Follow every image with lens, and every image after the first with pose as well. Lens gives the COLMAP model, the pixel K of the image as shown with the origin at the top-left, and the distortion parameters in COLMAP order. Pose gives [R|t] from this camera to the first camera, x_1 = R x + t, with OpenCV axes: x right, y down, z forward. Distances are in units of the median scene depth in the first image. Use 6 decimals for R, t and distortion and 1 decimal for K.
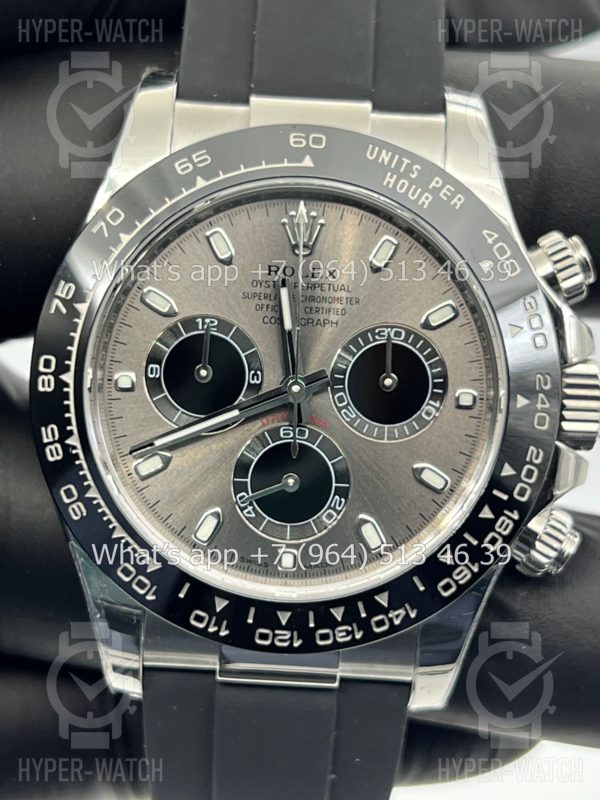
lens RADIAL K [[1820.8, 0, 300.0], [0, 1820.8, 400.0], [0, 0, 1]] dist [0.238302, -0.087231]
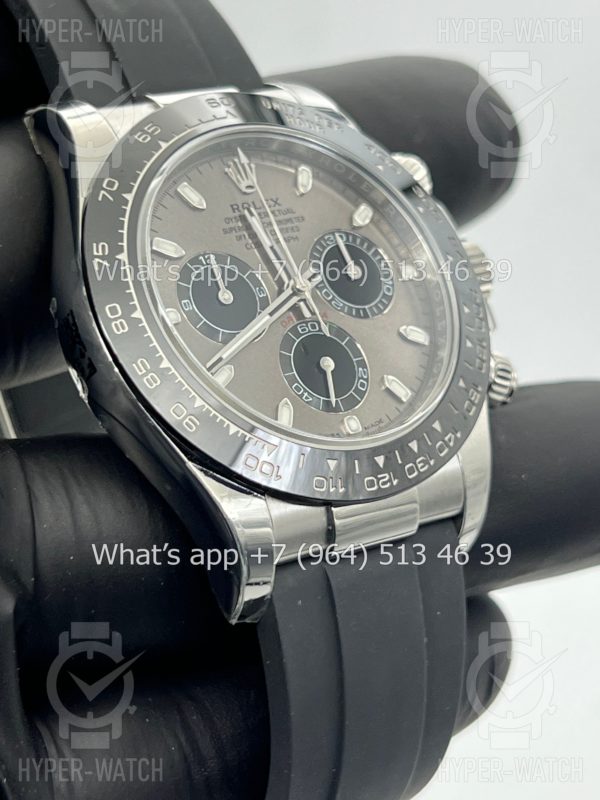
lens RADIAL K [[1820.8, 0, 300.0], [0, 1820.8, 400.0], [0, 0, 1]] dist [0.238302, -0.087231]
pose [[0.782819, -0.233373, 0.576829, -0.682576], [0.413911, 0.887470, -0.202669, 0.290075], [-0.464621, 0.397409, 0.791324, 0.110557]]
